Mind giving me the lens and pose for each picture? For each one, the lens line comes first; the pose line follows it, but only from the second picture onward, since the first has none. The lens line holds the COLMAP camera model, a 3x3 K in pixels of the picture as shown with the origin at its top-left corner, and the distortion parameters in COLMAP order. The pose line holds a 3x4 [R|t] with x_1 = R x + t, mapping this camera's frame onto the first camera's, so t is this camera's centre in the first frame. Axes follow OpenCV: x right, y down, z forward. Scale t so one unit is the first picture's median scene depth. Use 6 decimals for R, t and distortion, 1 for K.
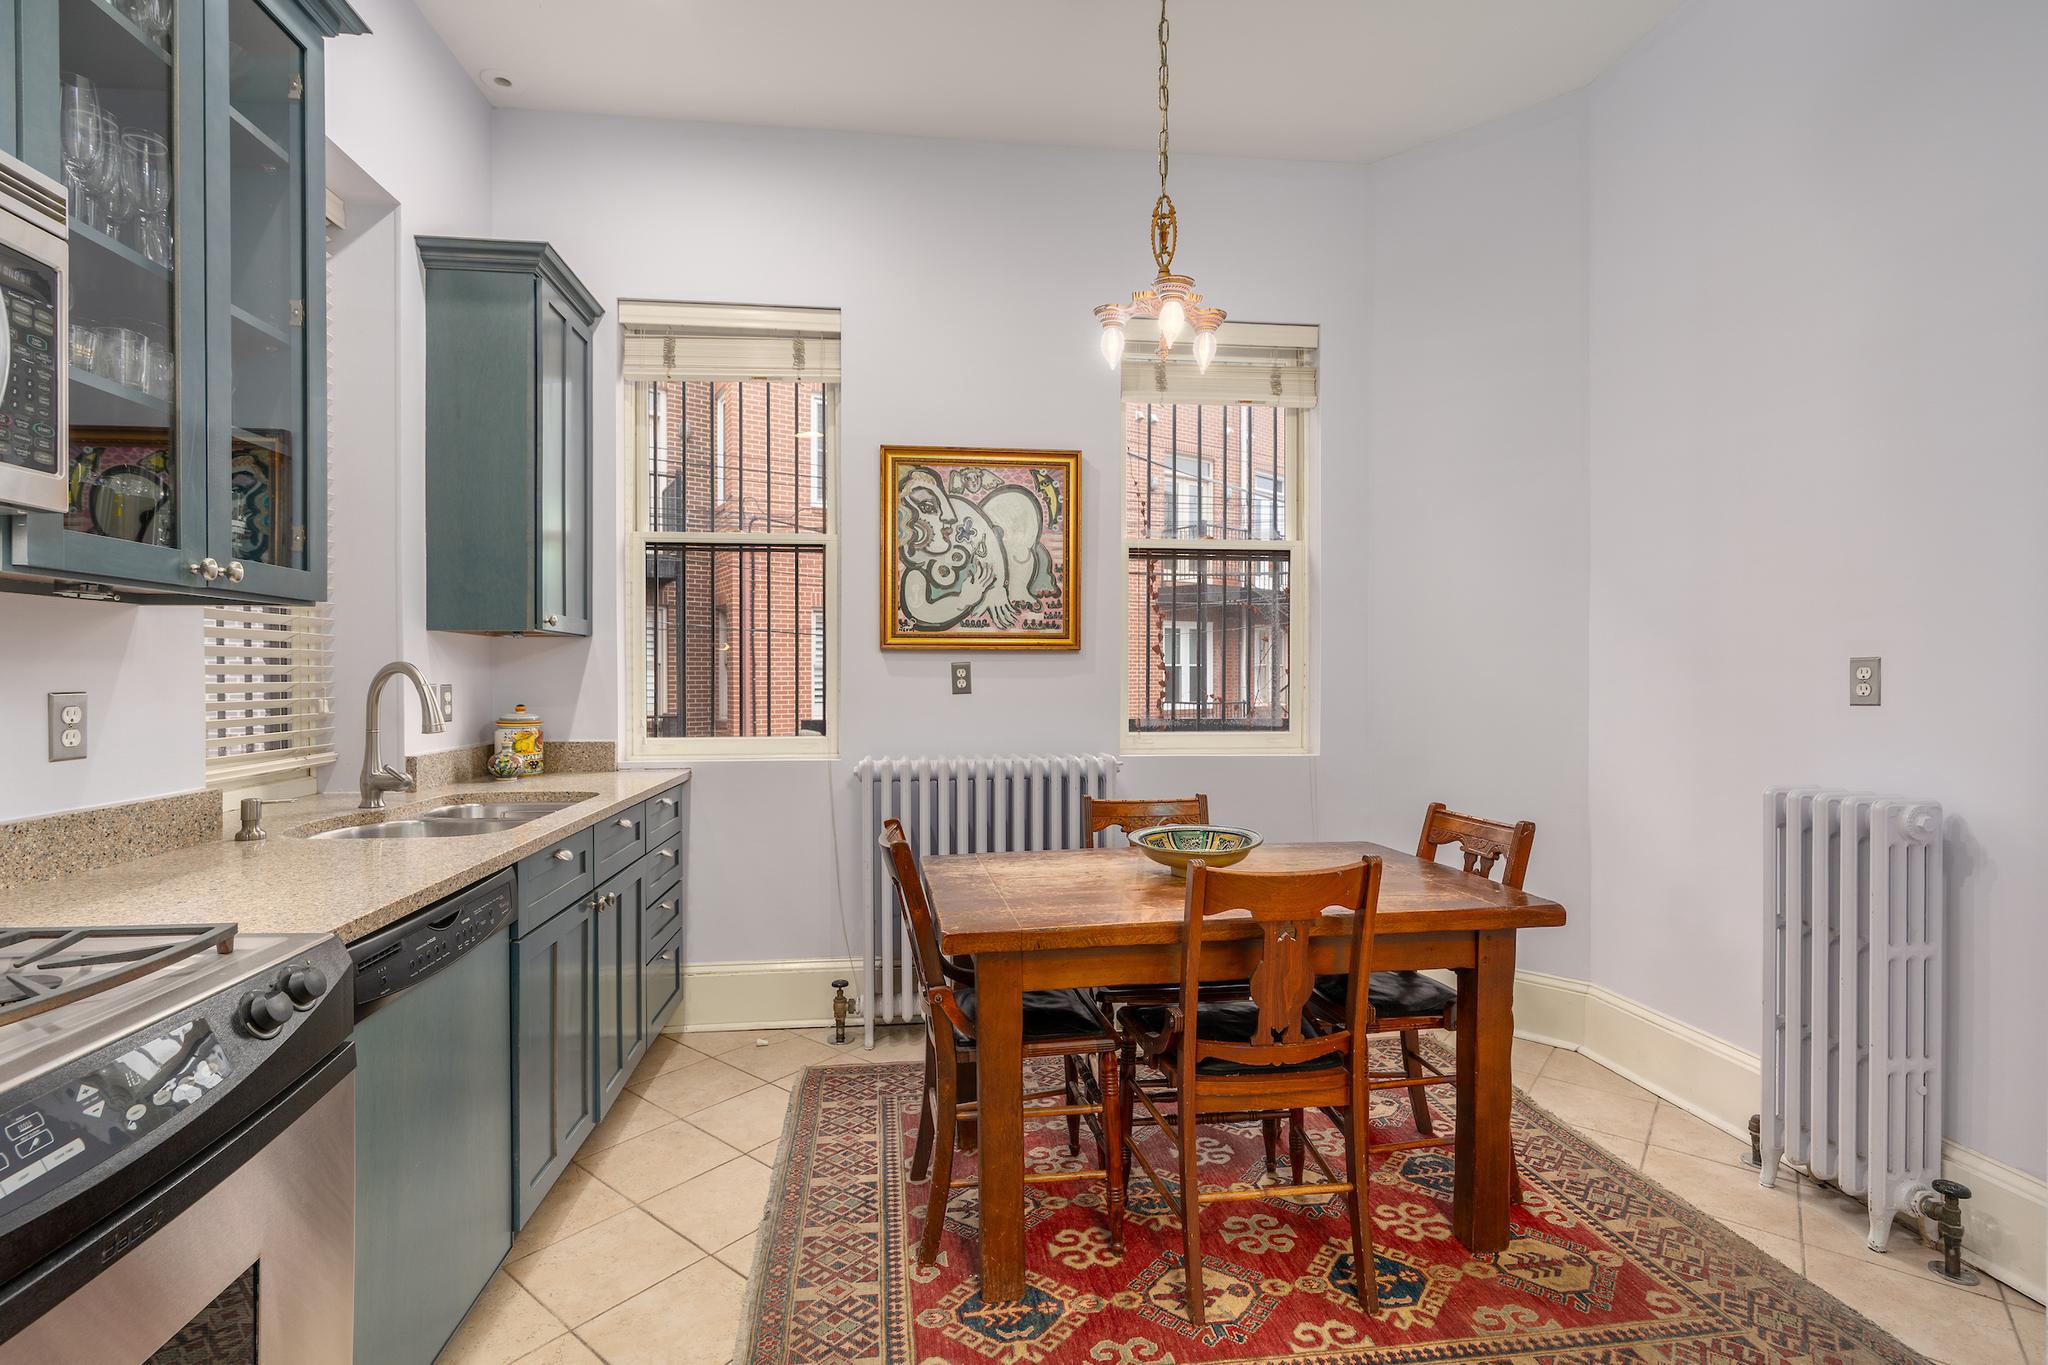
lens RADIAL K [[953.2, 0, 1017.0], [0, 953.2, 680.2], [0, 0, 1]] dist [-0.005591, 0.001063]
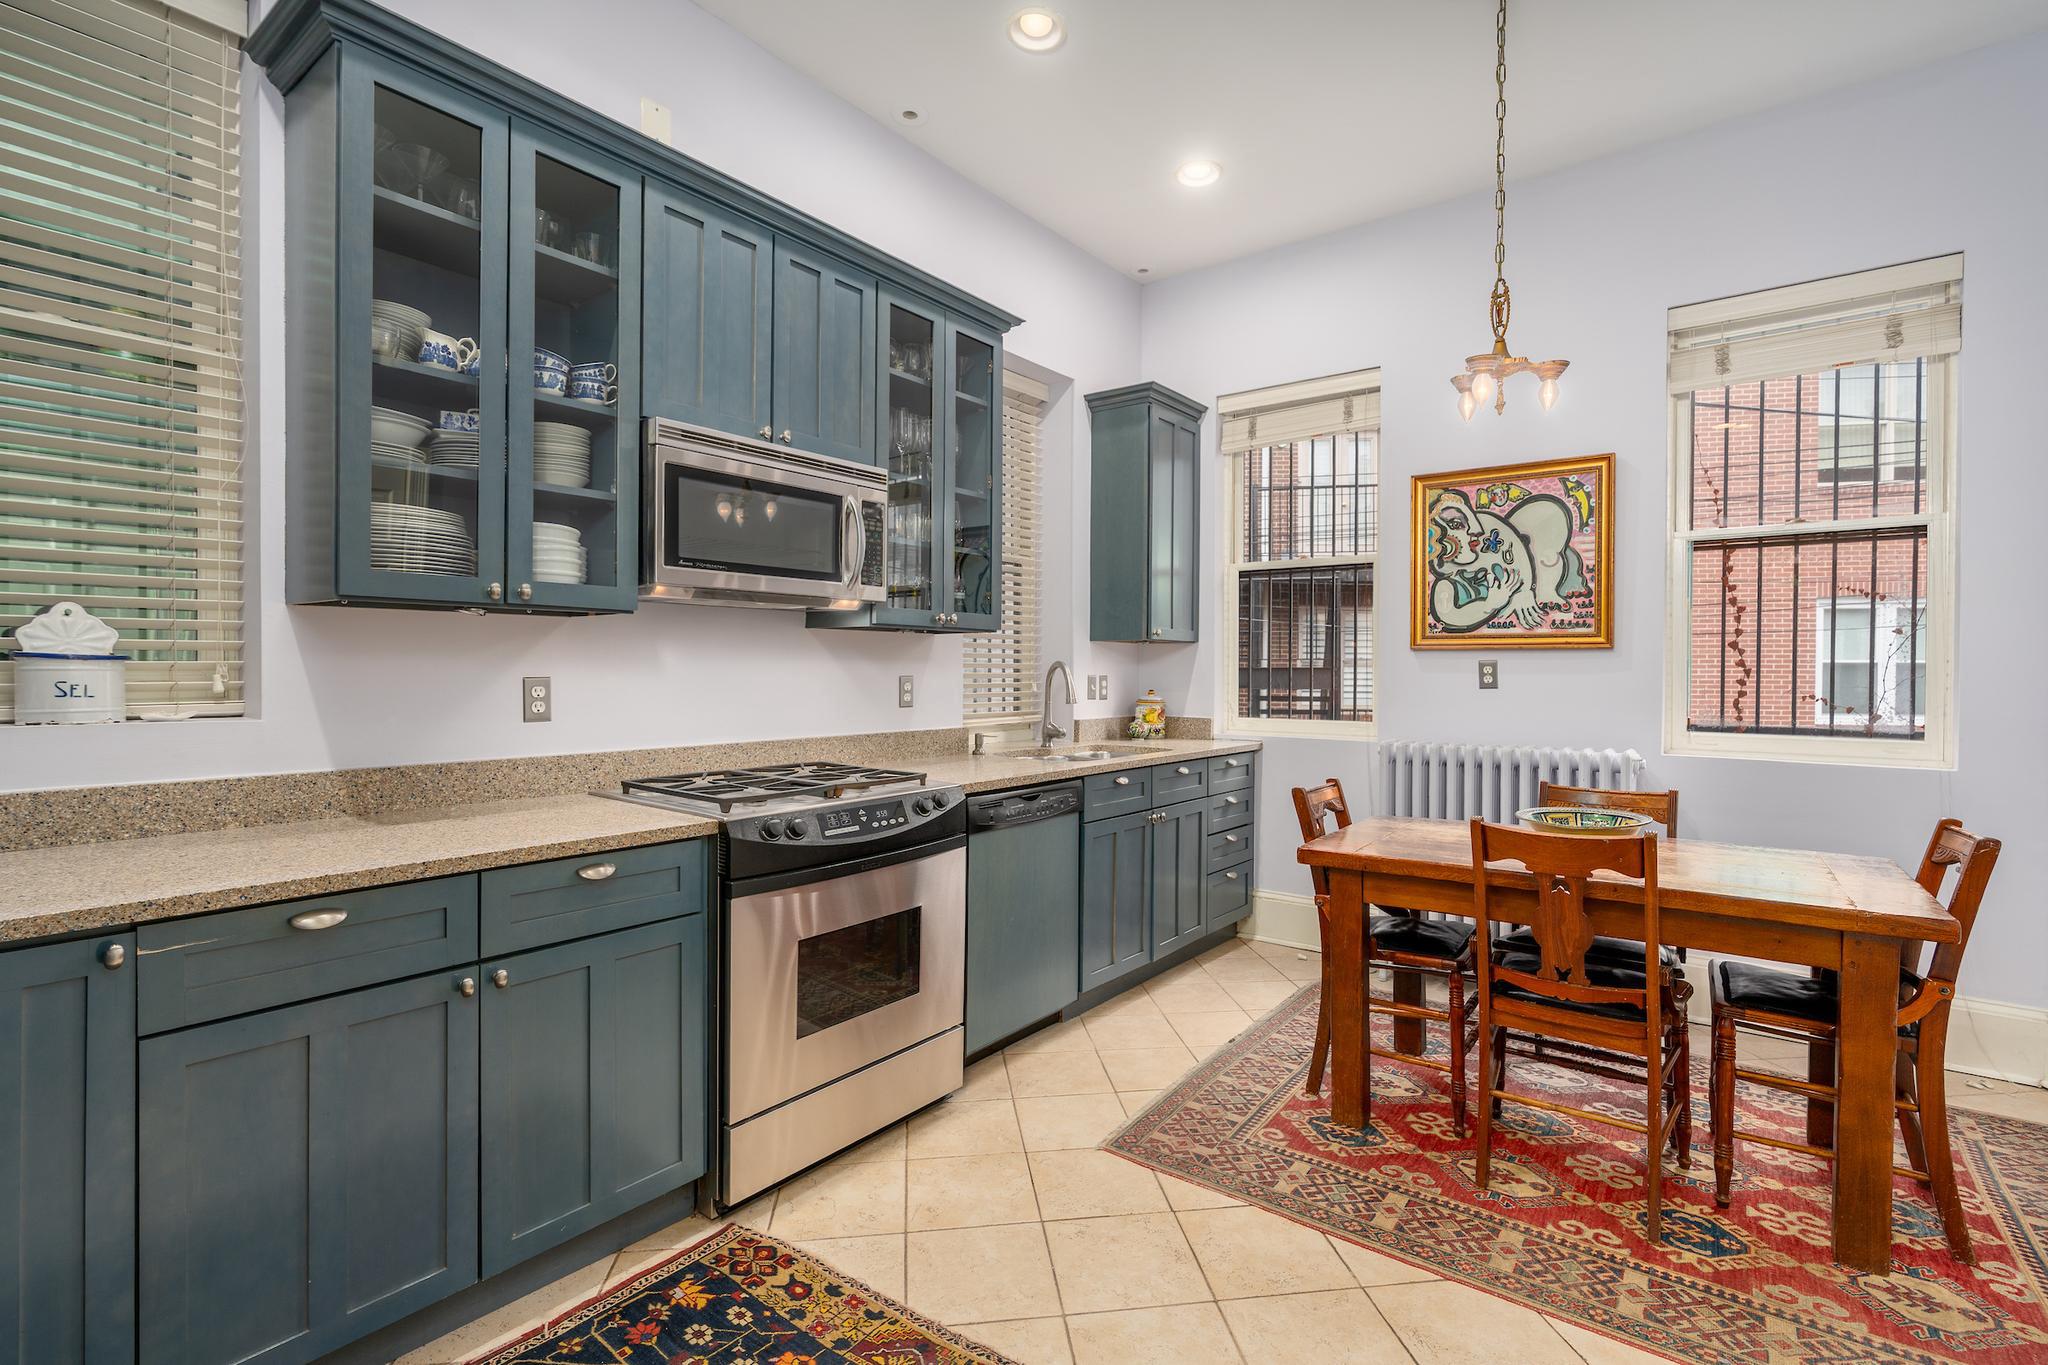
lens RADIAL K [[944.5, 0, 1010.2], [0, 944.5, 669.4], [0, 0, 1]] dist [-0.000499, 0.000469]
pose [[0.710503, 0.004120, -0.703682, 0.322095], [-0.010208, 0.999938, -0.004453, 0.002450], [0.703620, 0.010347, 0.710501, -0.171883]]
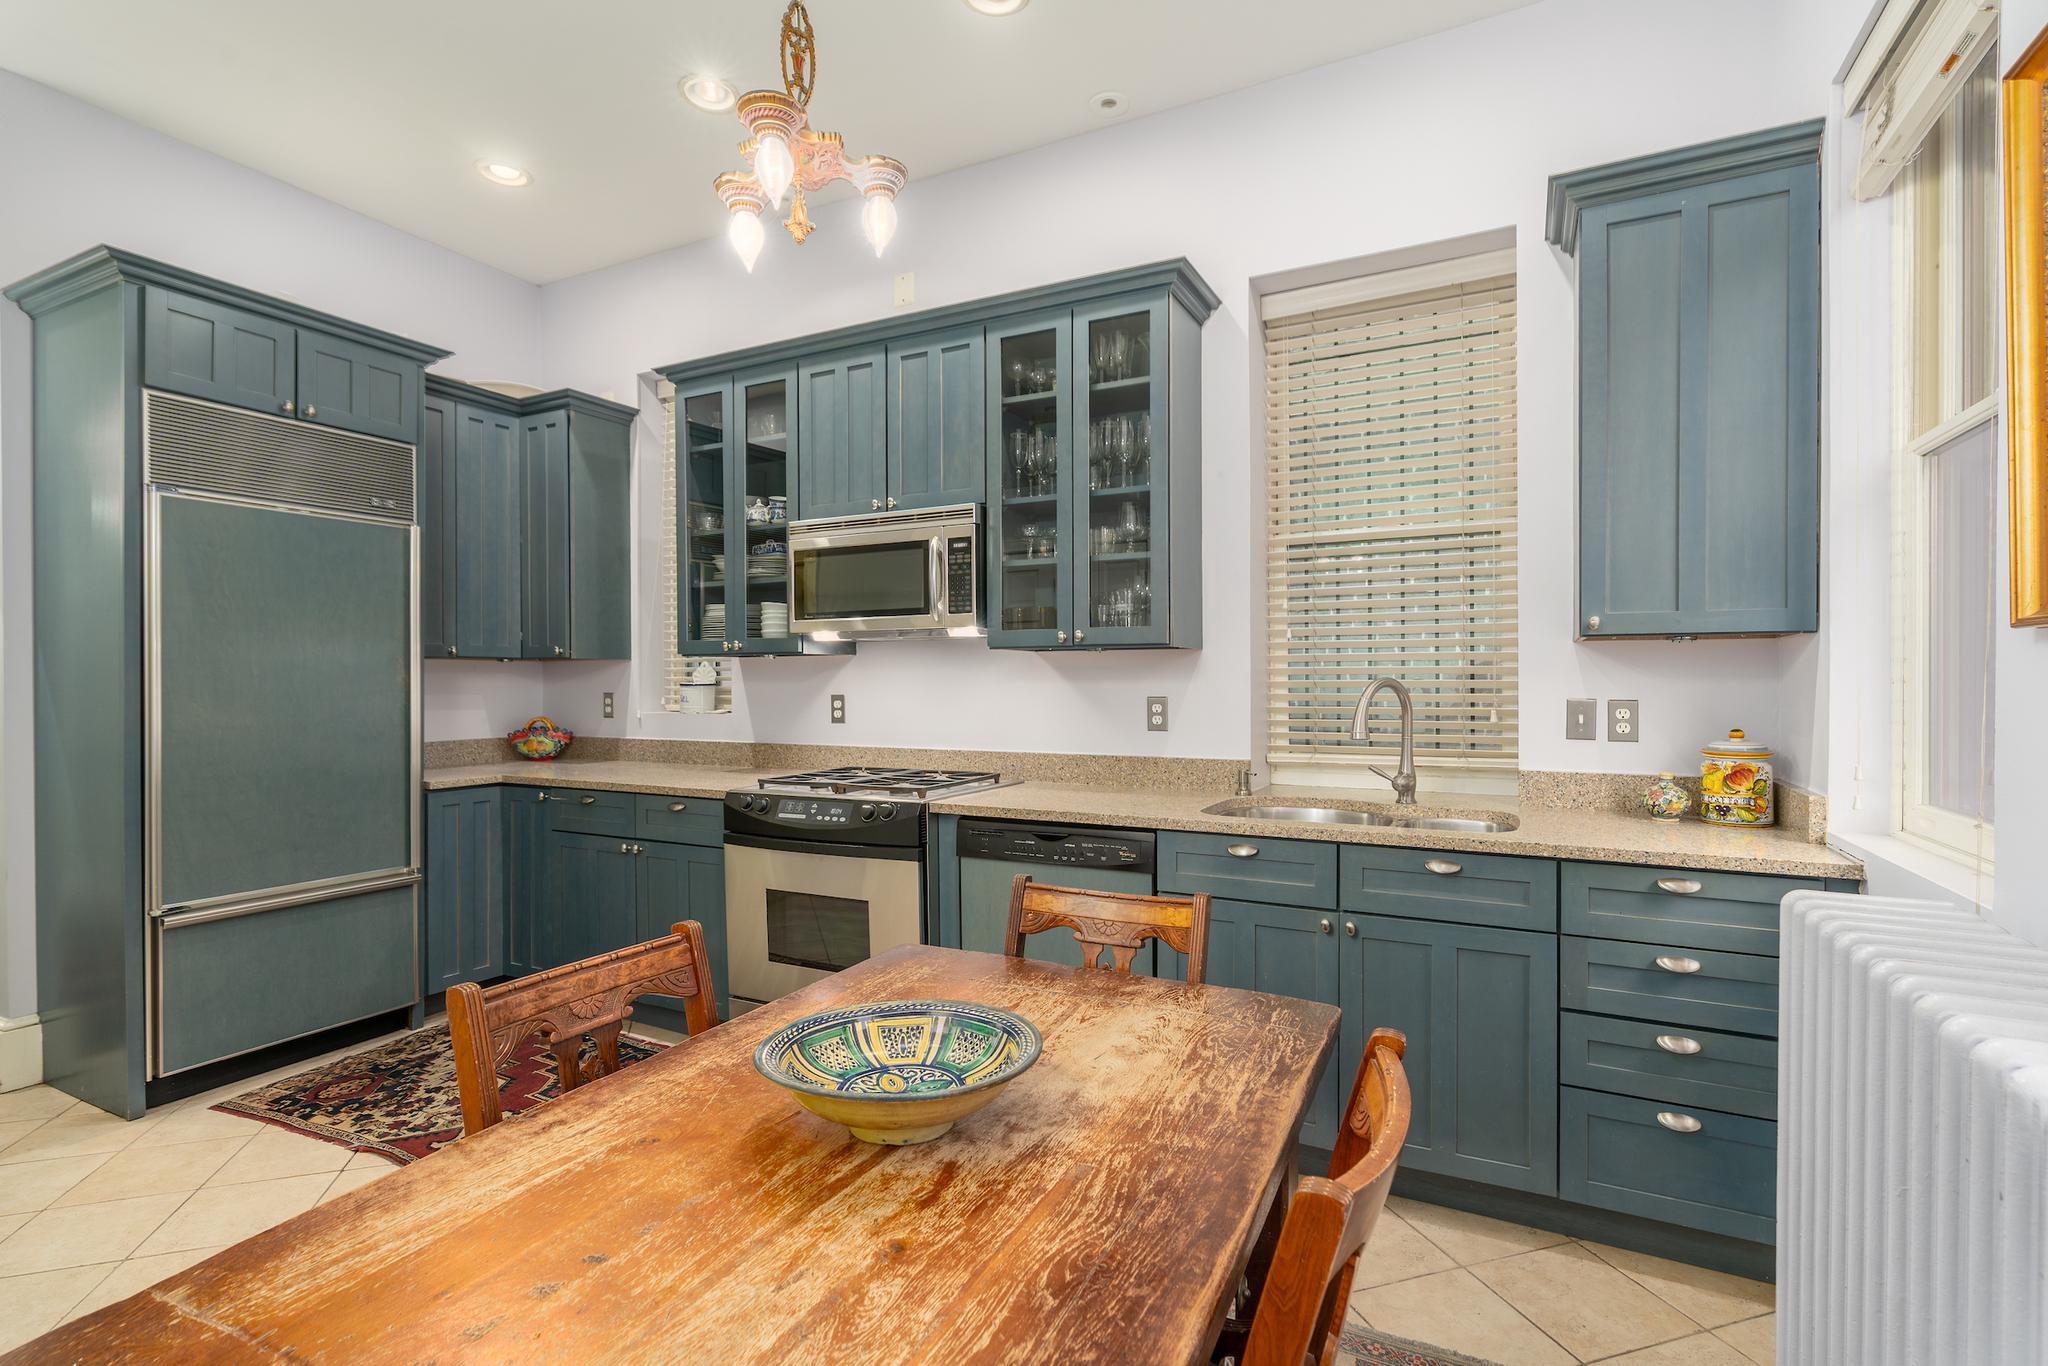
lens RADIAL K [[929.4, 0, 1066.7], [0, 929.4, 680.7], [0, 0, 1]] dist [-0.006401, 0.000348]
pose [[-0.535372, 0.002701, -0.844612, 0.348870], [-0.002303, 0.999986, 0.004658, -0.013576], [0.844613, 0.004439, -0.535359, 0.882104]]
